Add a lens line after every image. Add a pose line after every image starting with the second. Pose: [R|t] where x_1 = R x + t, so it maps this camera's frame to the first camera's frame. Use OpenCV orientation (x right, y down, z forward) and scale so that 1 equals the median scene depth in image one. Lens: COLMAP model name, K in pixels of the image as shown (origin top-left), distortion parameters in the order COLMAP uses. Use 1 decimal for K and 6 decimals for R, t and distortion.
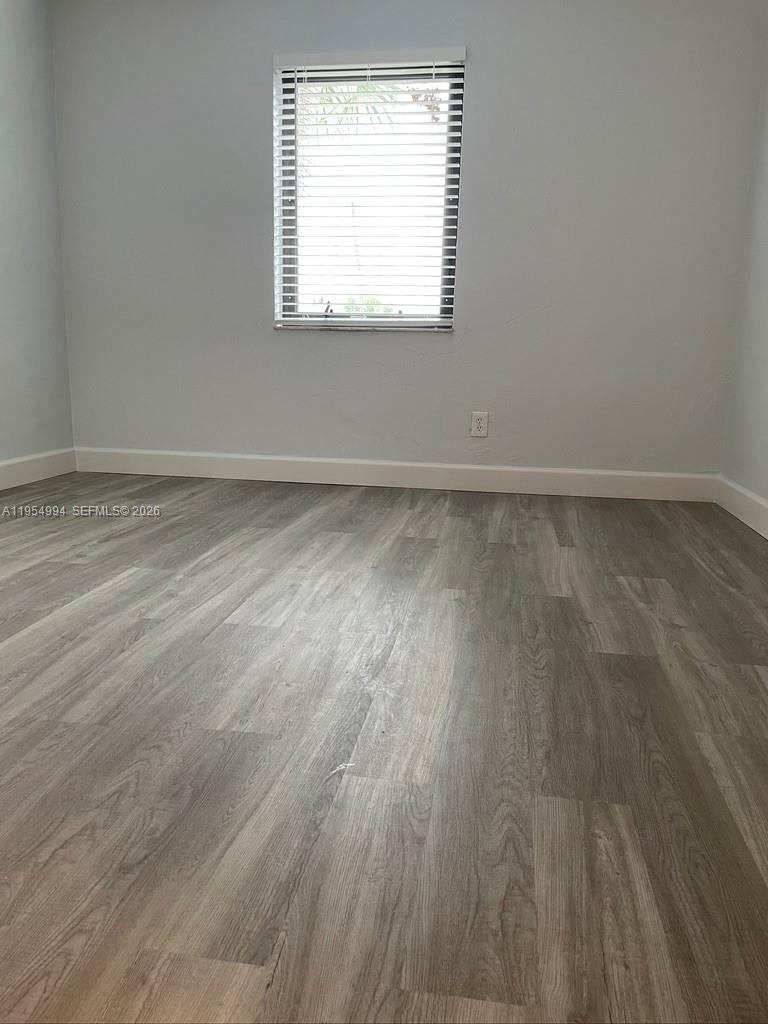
lens RADIAL K [[773.8, 0, 383.8], [0, 773.8, 512.9], [0, 0, 1]] dist [0.058352, -0.027694]
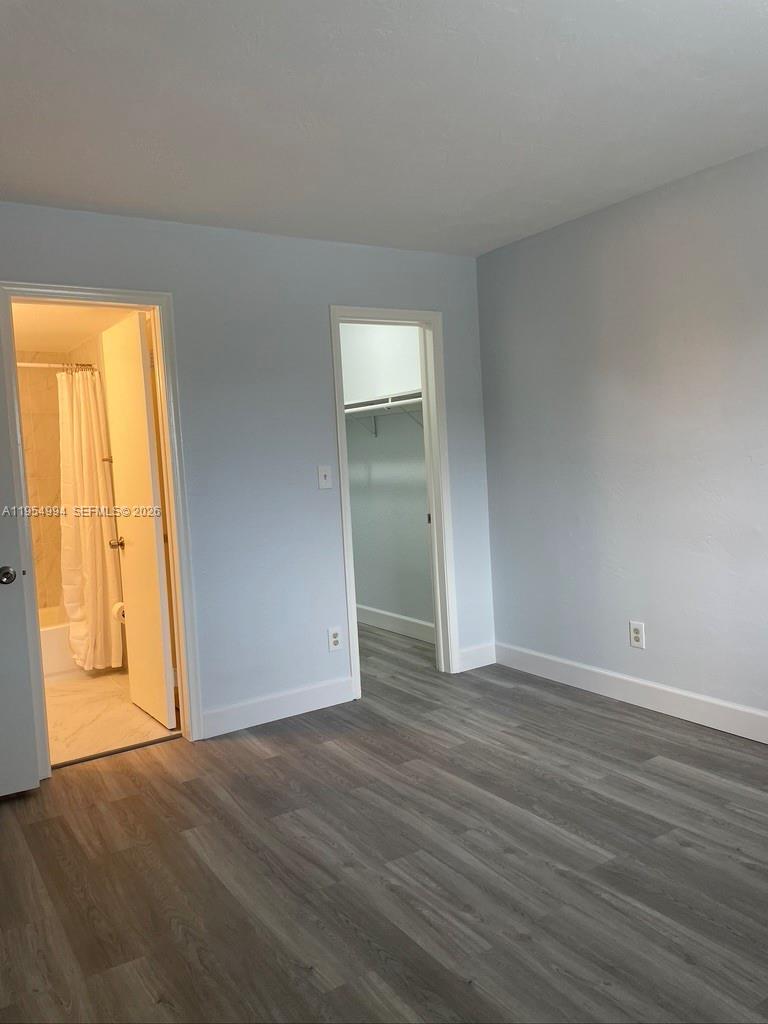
lens RADIAL K [[773.8, 0, 383.3], [0, 773.8, 509.9], [0, 0, 1]] dist [0.058352, -0.027694]
pose [[-0.735837, 0.070334, -0.673496, 0.606206], [-0.094480, 0.974199, 0.204962, -0.600150], [0.670535, 0.214450, -0.710207, 1.570423]]
